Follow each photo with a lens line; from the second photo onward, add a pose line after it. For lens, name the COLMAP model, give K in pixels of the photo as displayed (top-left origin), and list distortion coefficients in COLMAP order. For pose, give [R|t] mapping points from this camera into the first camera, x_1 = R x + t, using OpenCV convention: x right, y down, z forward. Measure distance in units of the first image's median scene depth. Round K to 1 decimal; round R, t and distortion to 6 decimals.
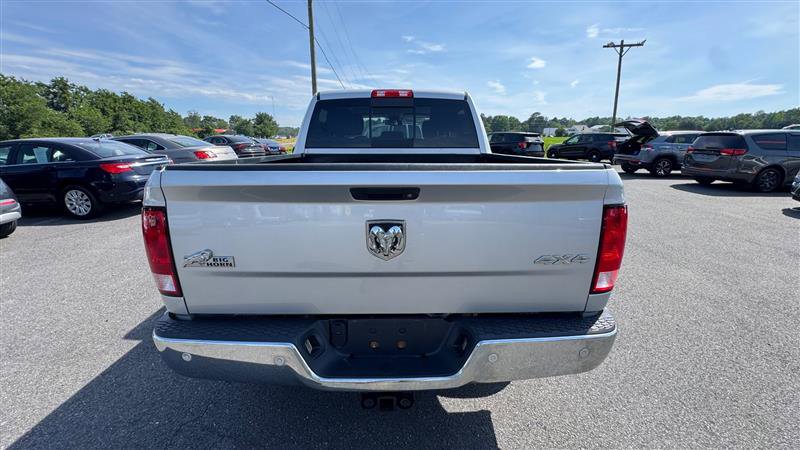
lens RADIAL K [[322.7, 0, 400.2], [0, 322.7, 226.1], [0, 0, 1]] dist [-0.003444, -0.000054]
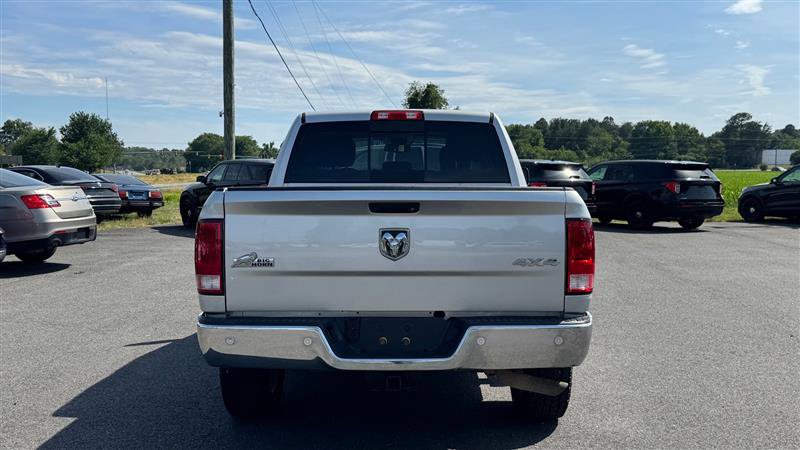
lens RADIAL K [[815.5, 0, 401.5], [0, 815.5, 219.8], [0, 0, 1]] dist [0.071858, 0.000000]
pose [[0.999922, 0.001664, -0.012390, 0.003345], [-0.004214, 0.977959, -0.208756, 0.086187], [0.011769, 0.208792, 0.977889, -0.303226]]
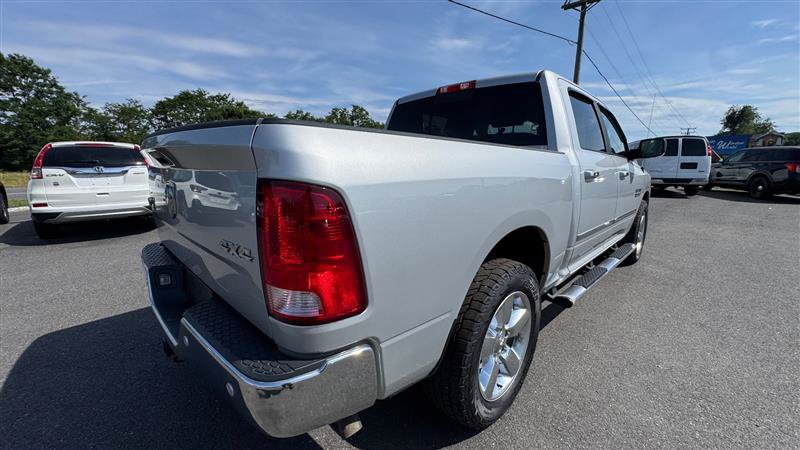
lens RADIAL K [[322.7, 0, 401.3], [0, 322.7, 224.8], [0, 0, 1]] dist [-0.003444, -0.000054]
pose [[0.705418, 0.138010, -0.695226, 0.183680], [-0.189170, 0.981940, 0.002983, -0.004358], [0.683082, 0.129411, 0.718785, 0.103492]]
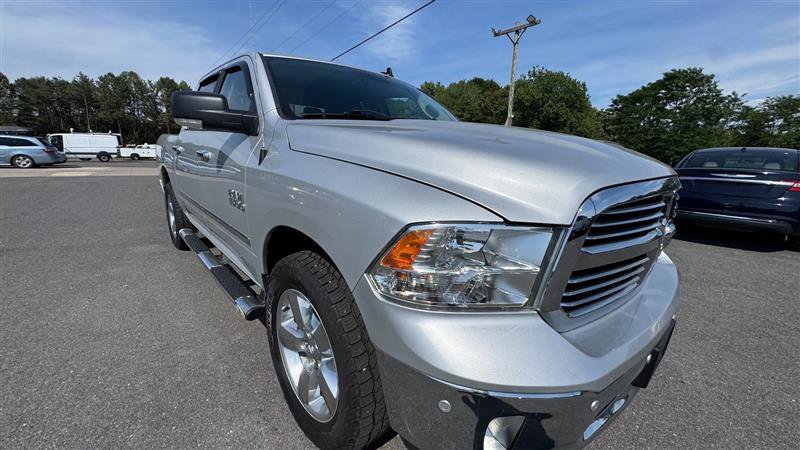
lens RADIAL K [[326.1, 0, 403.4], [0, 326.1, 221.9], [0, 0, 1]] dist [0.003078, -0.000936]
pose [[-0.741854, 0.117967, -0.660104, 0.165696], [-0.207685, 0.895578, 0.393454, -0.187521], [0.637589, 0.428979, -0.639888, 0.792719]]
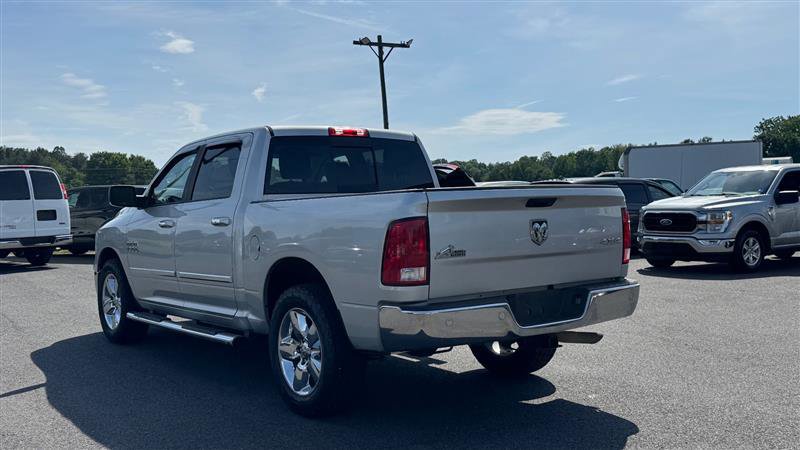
lens RADIAL K [[815.5, 0, 405.7], [0, 815.5, 230.4], [0, 0, 1]] dist [0.071858, 0.000000]
pose [[0.798652, -0.040331, 0.600441, -0.416150], [0.180046, 0.968064, -0.174458, 0.086061], [-0.574229, 0.247438, 0.780407, -0.248026]]
